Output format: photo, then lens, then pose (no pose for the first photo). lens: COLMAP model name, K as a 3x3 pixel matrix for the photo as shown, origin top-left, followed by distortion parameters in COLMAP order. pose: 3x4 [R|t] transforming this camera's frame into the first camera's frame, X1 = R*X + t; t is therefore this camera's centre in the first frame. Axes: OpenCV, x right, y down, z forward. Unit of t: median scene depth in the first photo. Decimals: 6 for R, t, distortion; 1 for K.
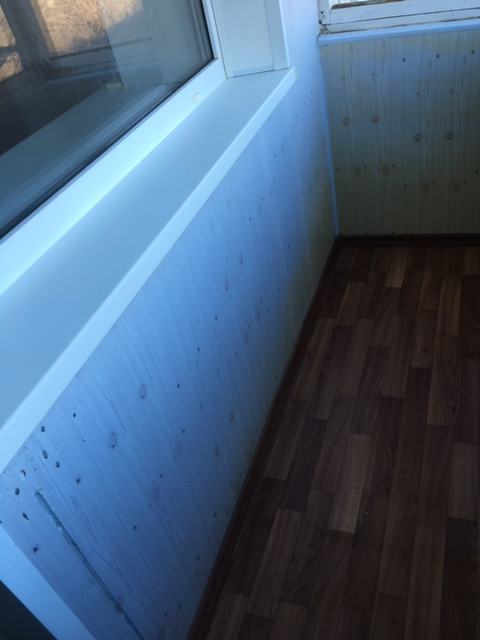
lens RADIAL K [[535.4, 0, 242.4], [0, 535.4, 320.2], [0, 0, 1]] dist [0.084767, -0.124257]
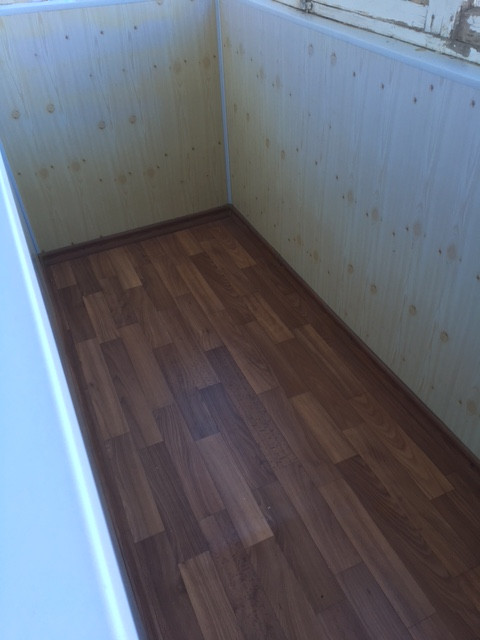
lens RADIAL K [[535.4, 0, 239.0], [0, 535.4, 319.8], [0, 0, 1]] dist [0.084767, -0.124257]
pose [[0.727568, -0.303991, 0.615008, -0.195812], [0.352212, 0.934819, 0.045396, 0.013644], [-0.588721, 0.183585, 0.787213, 0.227217]]
